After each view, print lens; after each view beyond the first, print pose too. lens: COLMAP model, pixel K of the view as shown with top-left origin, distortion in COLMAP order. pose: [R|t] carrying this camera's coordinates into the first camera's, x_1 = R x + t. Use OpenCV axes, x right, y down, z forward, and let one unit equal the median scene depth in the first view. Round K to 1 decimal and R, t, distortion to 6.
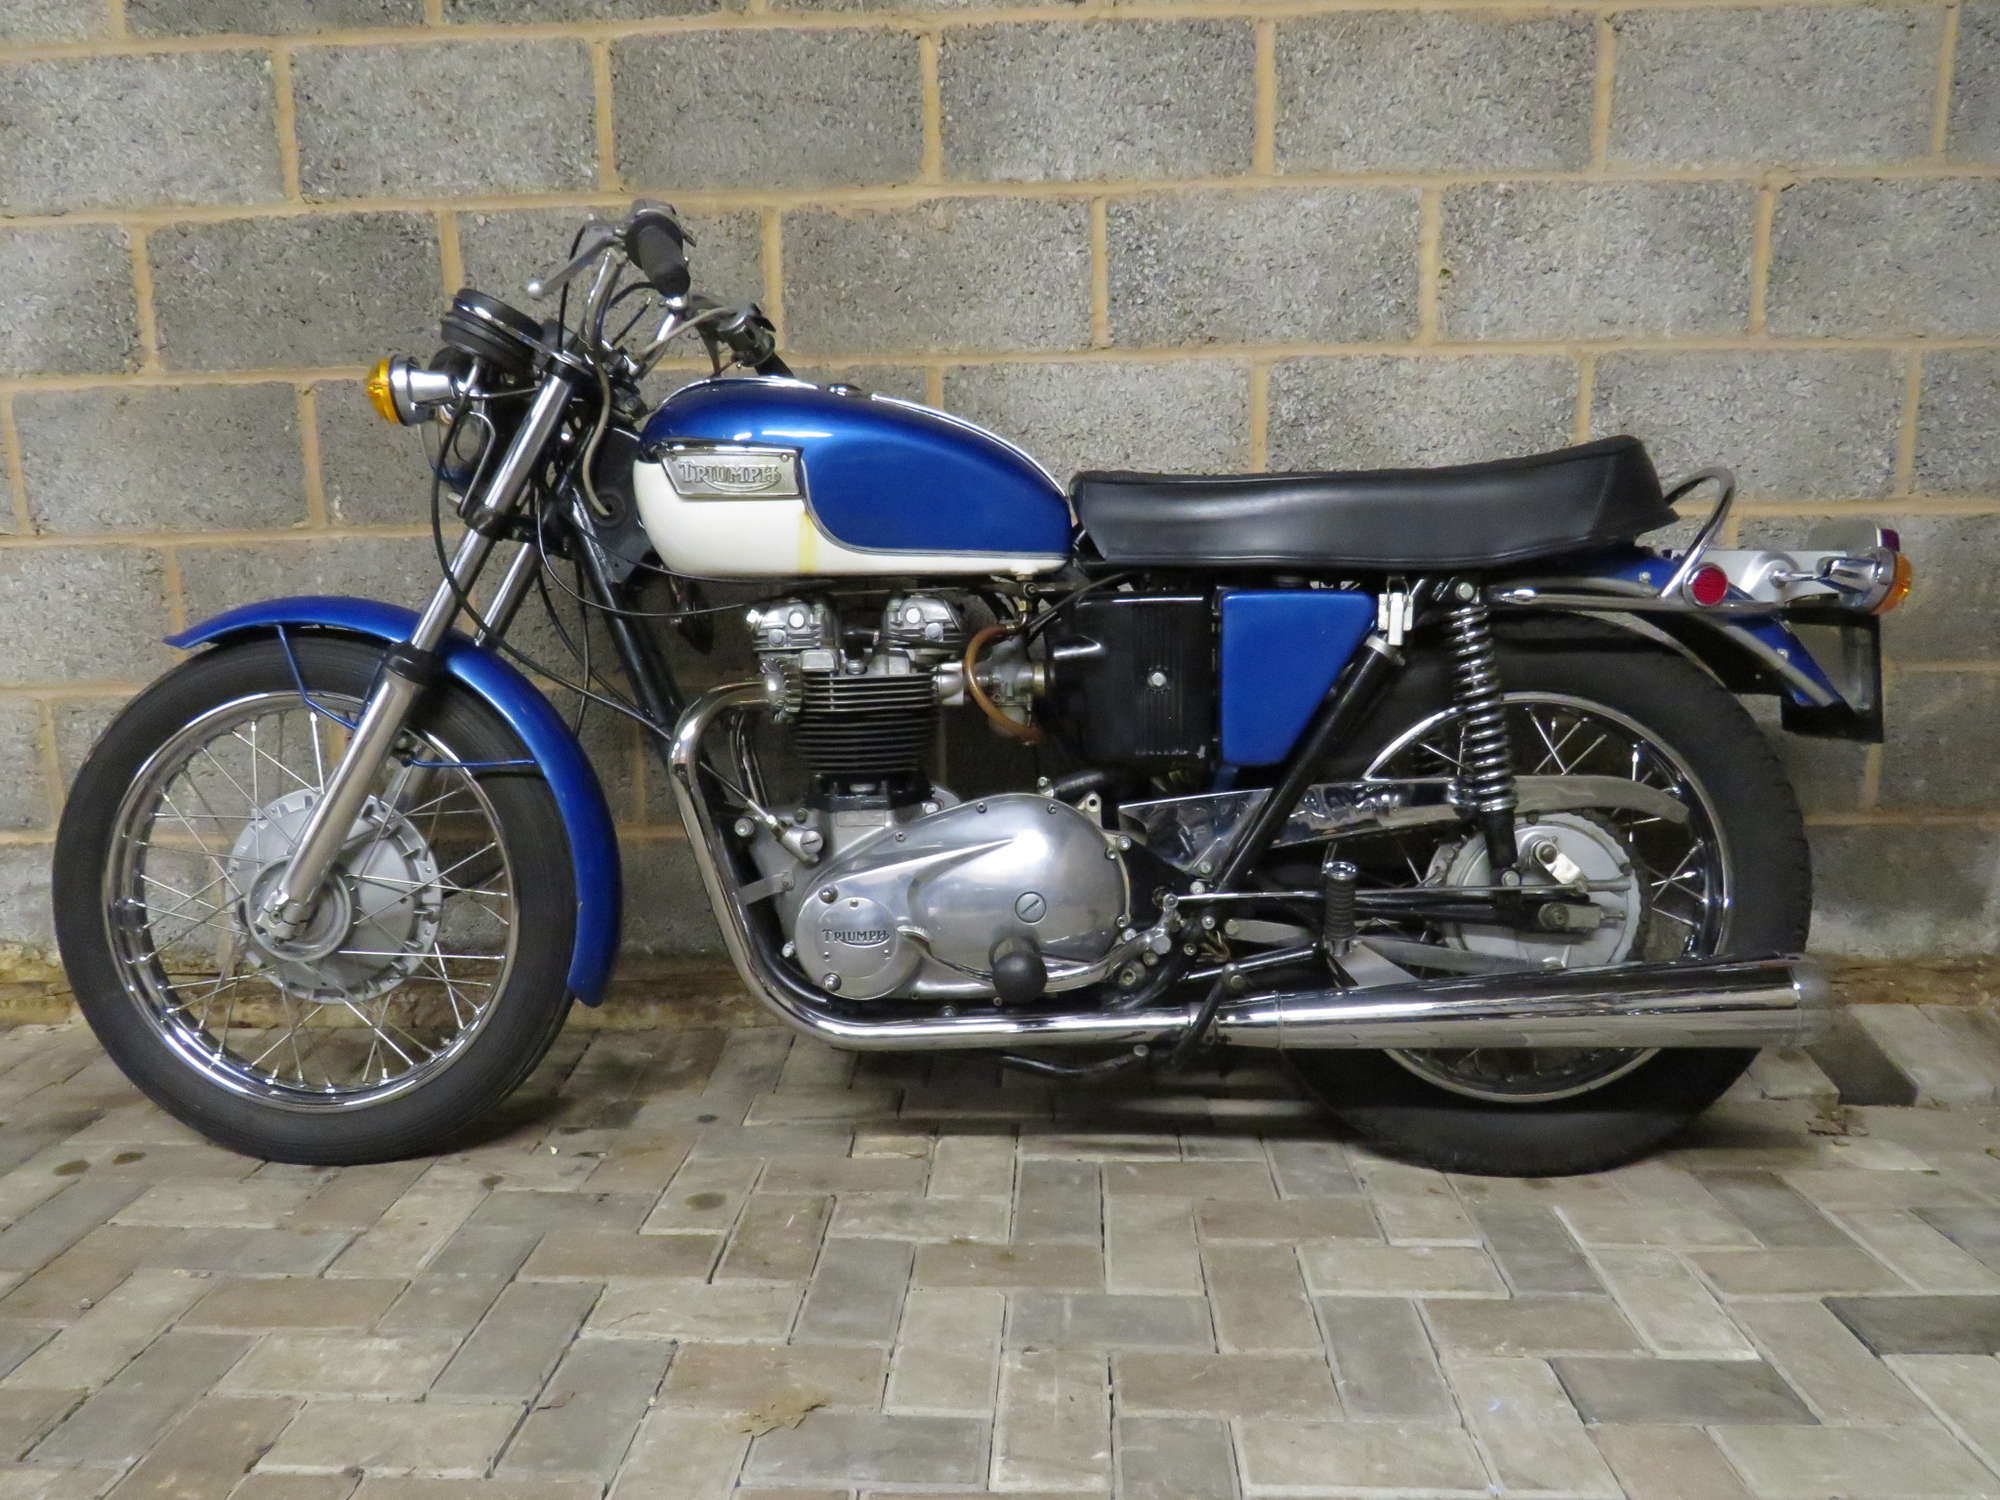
lens RADIAL K [[1411.9, 0, 999.0], [0, 1411.9, 744.9], [0, 0, 1]] dist [-0.032151, 0.004349]
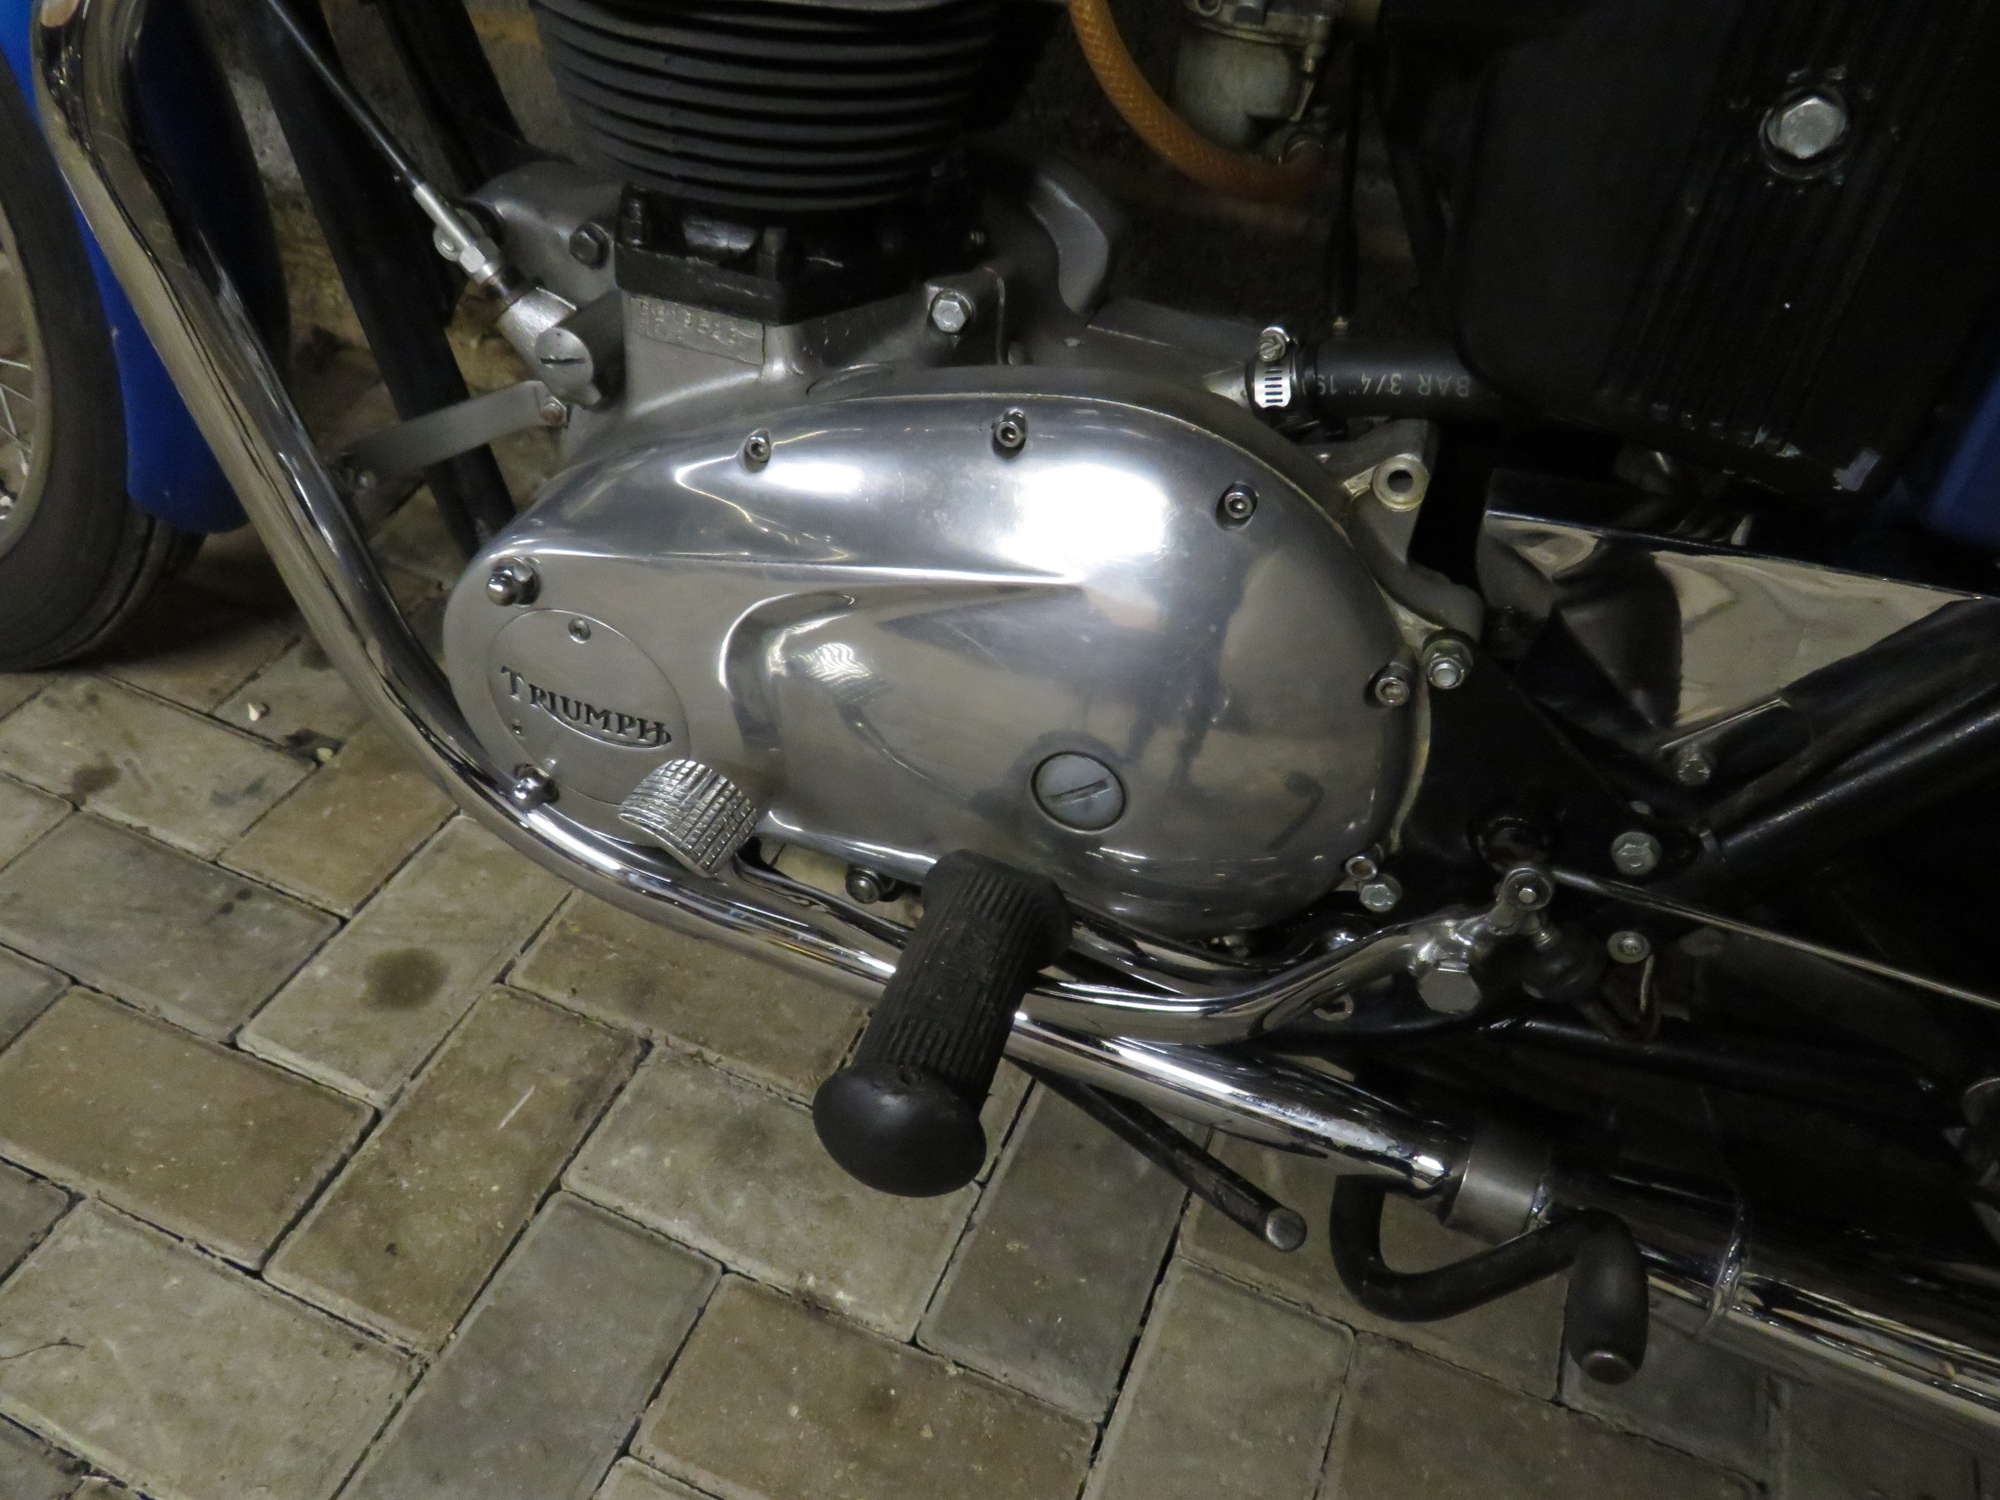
lens RADIAL K [[1531.3, 0, 996.4], [0, 1531.3, 746.4], [0, 0, 1]] dist [-0.018227, -0.015105]
pose [[0.938527, 0.298705, -0.173039, 0.056680], [-0.150906, 0.805840, 0.572582, -0.081436], [0.310475, -0.511270, 0.801379, 0.659593]]
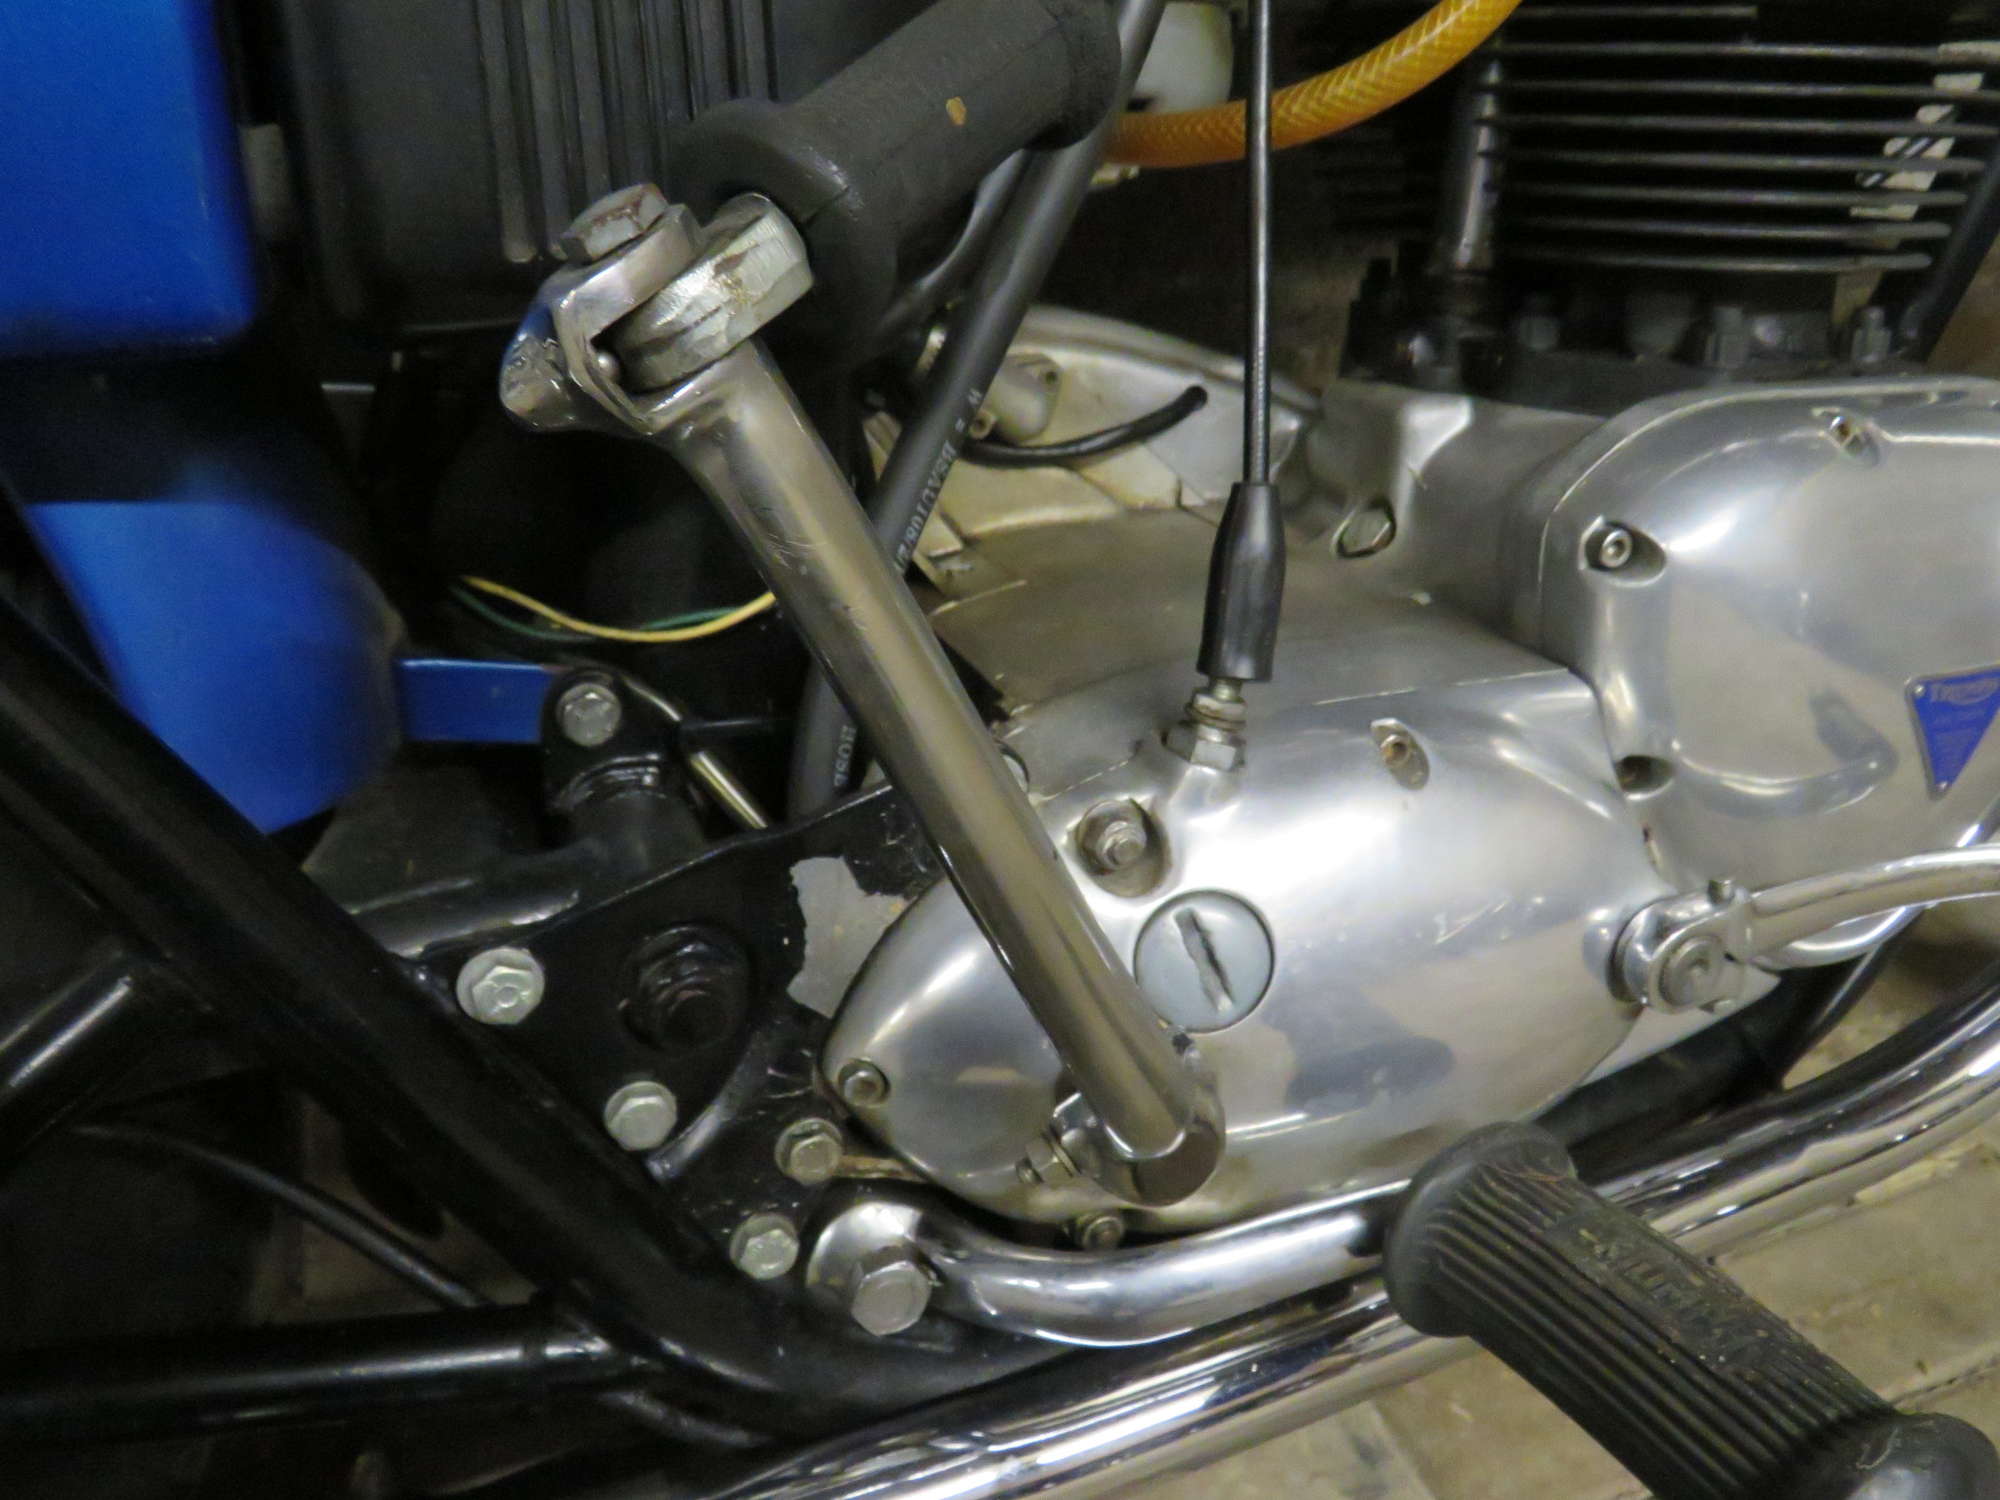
lens RADIAL K [[1600.9, 0, 996.6], [0, 1600.9, 748.9], [0, 0, 1]] dist [-0.032928, -0.000684]
pose [[0.919675, -0.156953, 0.359949, -0.517996], [0.027639, 0.940247, 0.339371, -0.002243], [-0.391706, -0.302163, 0.869059, 0.768785]]
